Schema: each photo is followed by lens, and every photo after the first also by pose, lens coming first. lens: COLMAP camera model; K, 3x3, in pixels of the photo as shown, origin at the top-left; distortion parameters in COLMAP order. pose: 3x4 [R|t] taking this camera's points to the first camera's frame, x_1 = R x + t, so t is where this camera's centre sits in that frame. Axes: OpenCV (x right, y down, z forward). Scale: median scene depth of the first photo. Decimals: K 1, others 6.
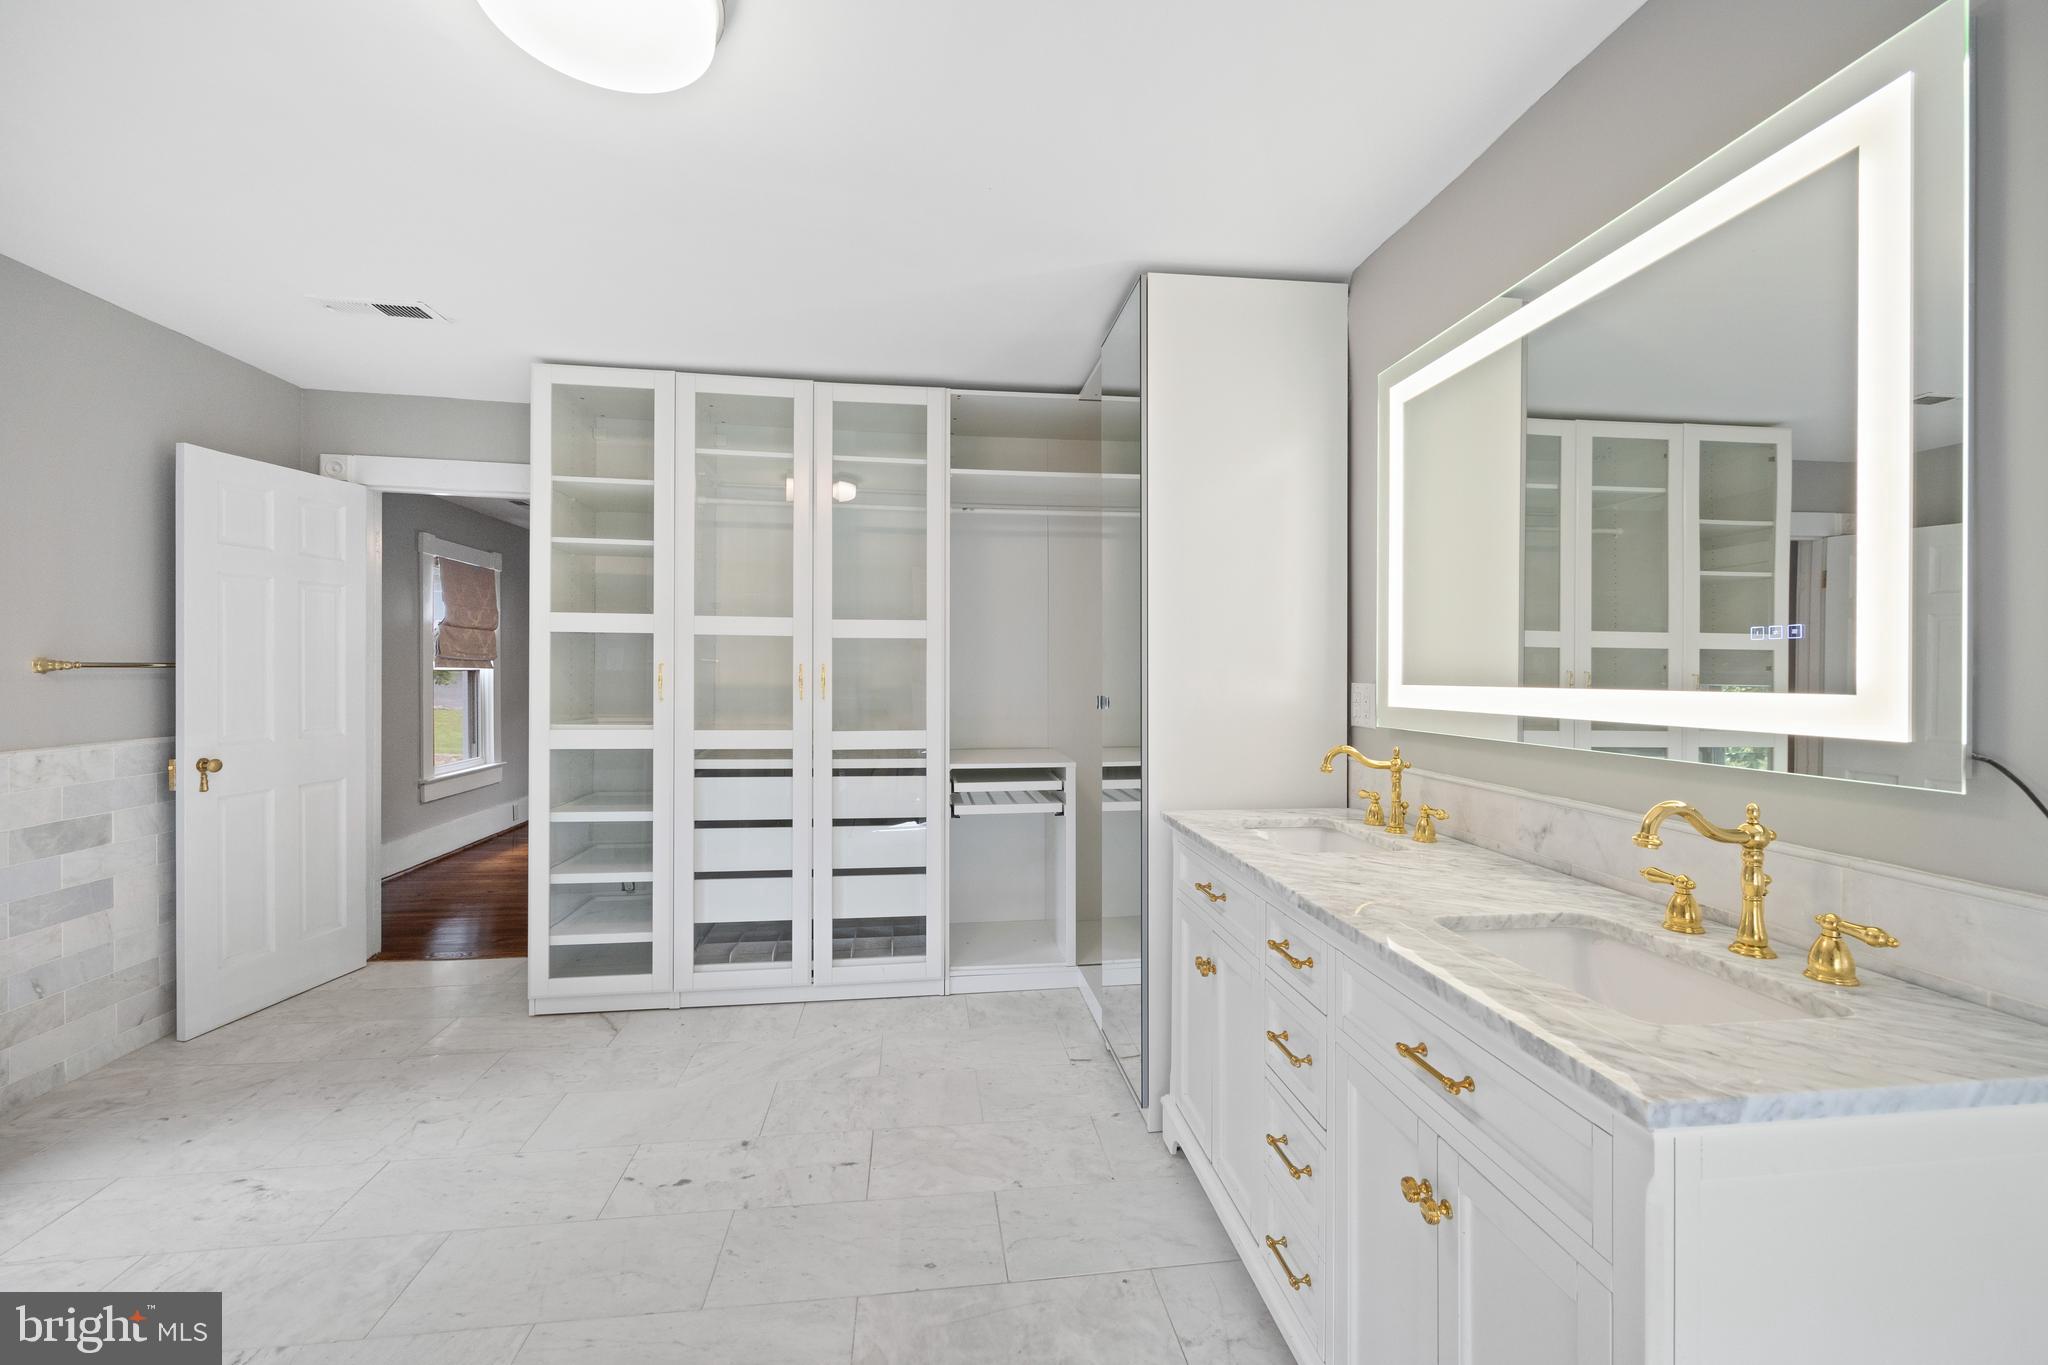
lens RADIAL K [[835.4, 0, 1060.2], [0, 835.4, 675.2], [0, 0, 1]] dist [0.006457, 0.000323]
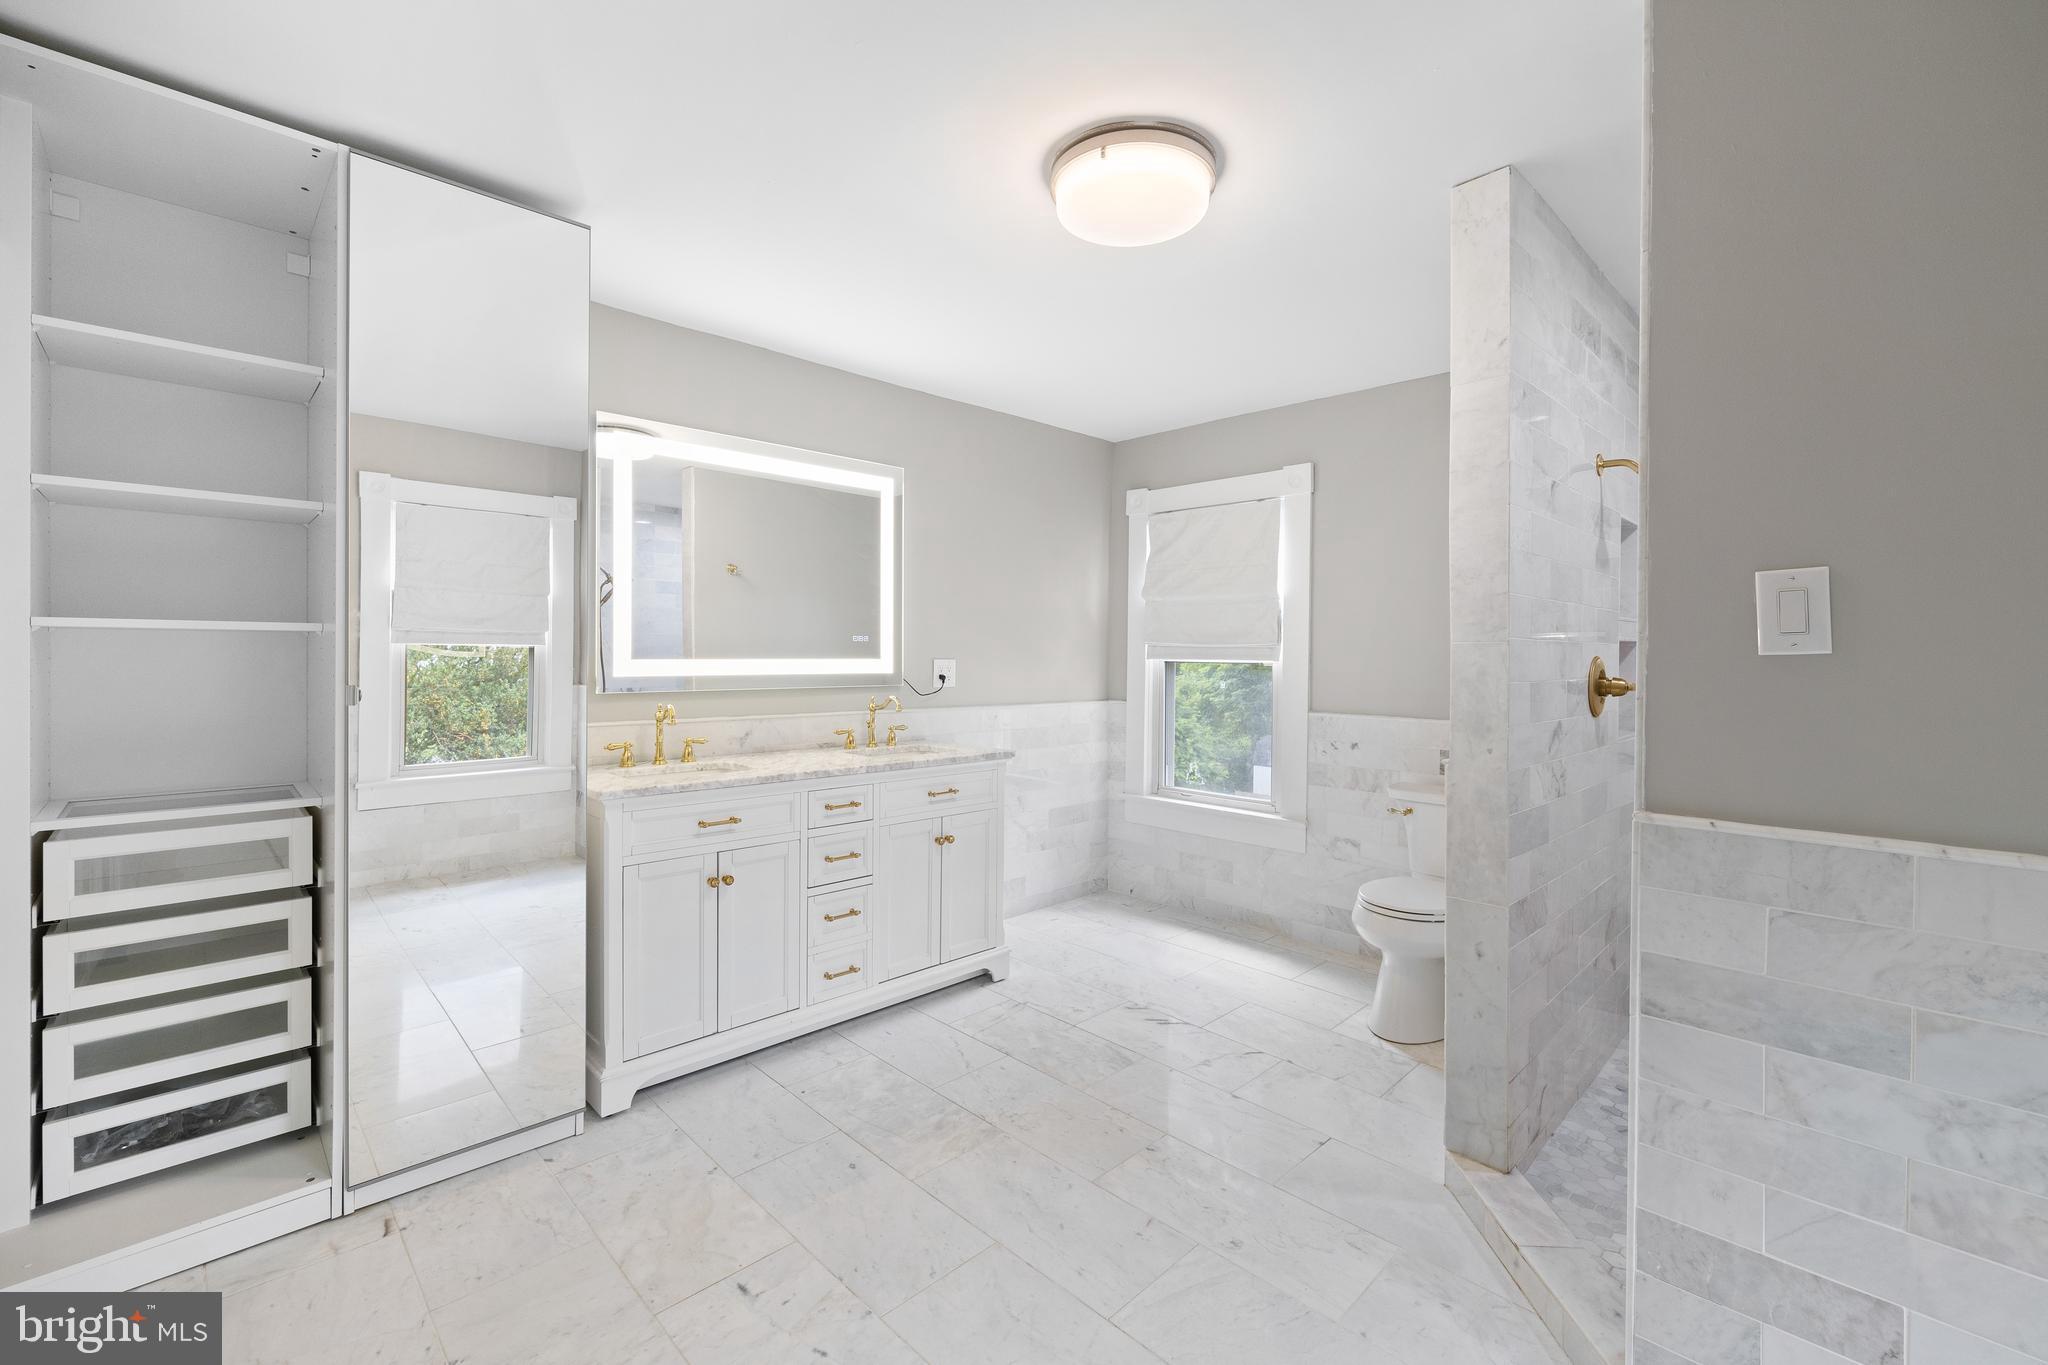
lens RADIAL K [[835.4, 0, 1025.1], [0, 835.4, 671.2], [0, 0, 1]] dist [0.006457, 0.000323]
pose [[-0.591676, -0.015638, 0.806024, -1.131770], [-0.011445, 0.999874, 0.010998, 0.013339], [-0.806094, -0.002718, -0.591781, 1.398675]]
